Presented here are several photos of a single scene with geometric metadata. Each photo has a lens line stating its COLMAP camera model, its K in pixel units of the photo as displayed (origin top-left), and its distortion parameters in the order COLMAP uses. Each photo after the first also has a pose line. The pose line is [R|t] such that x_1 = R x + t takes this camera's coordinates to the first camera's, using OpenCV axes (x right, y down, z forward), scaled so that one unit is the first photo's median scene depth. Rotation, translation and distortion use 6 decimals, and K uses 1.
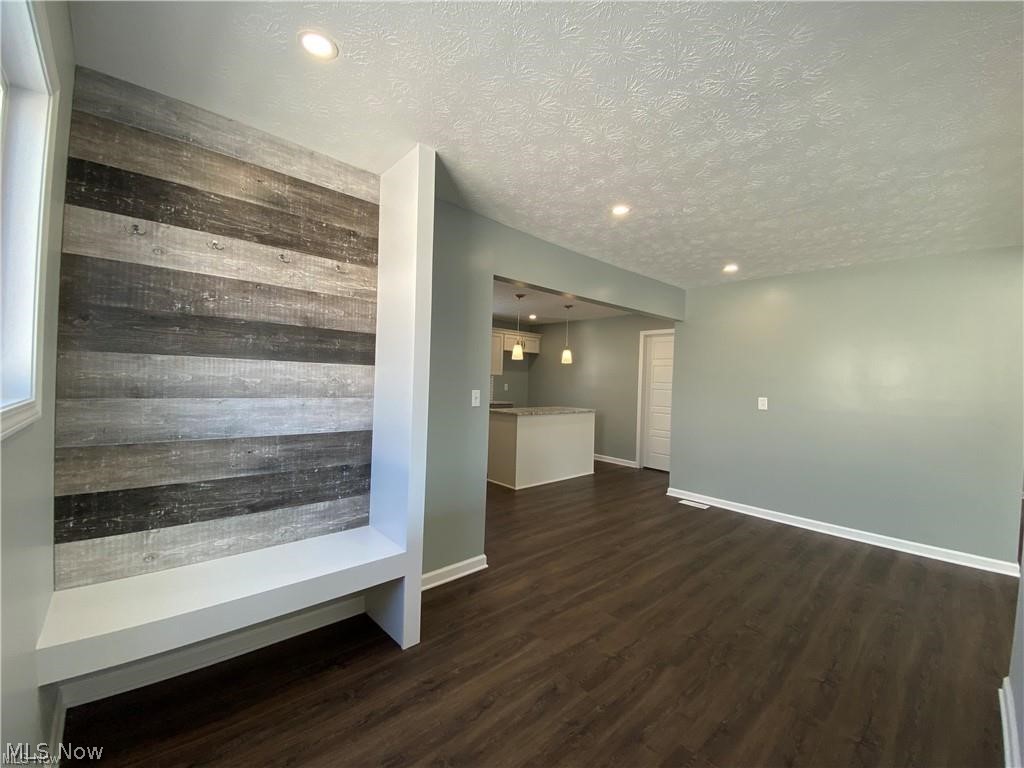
lens RADIAL K [[414.6, 0, 511.0], [0, 414.6, 380.2], [0, 0, 1]] dist [0.016809, -0.016915]
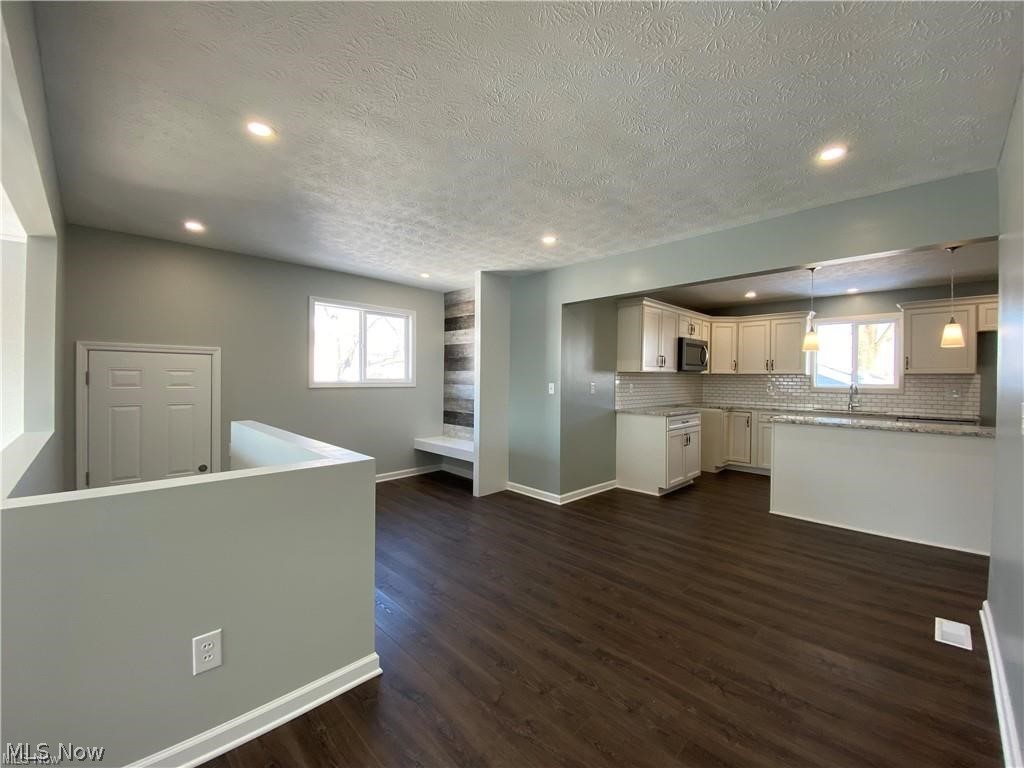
lens RADIAL K [[413.9, 0, 507.1], [0, 413.9, 377.8], [0, 0, 1]] dist [0.002017, -0.014670]
pose [[0.024899, -0.030624, -0.999221, 2.234526], [-0.009703, 0.999476, -0.030874, 0.081578], [0.999643, 0.010464, 0.024589, 1.239591]]
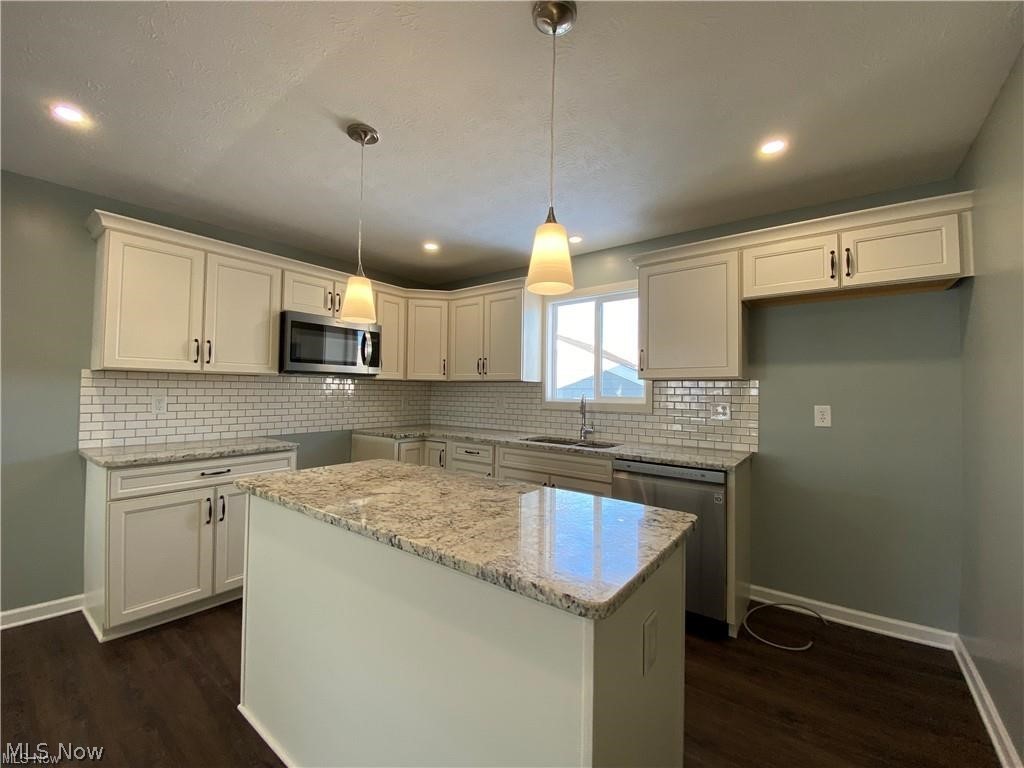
lens RADIAL K [[414.6, 0, 511.0], [0, 414.6, 380.2], [0, 0, 1]] dist [0.016809, -0.016915]
pose [[0.187481, -0.057823, -0.980565, 1.072933], [-0.008163, 0.998140, -0.060420, 0.051500], [0.982234, 0.019332, 0.186660, 3.124123]]
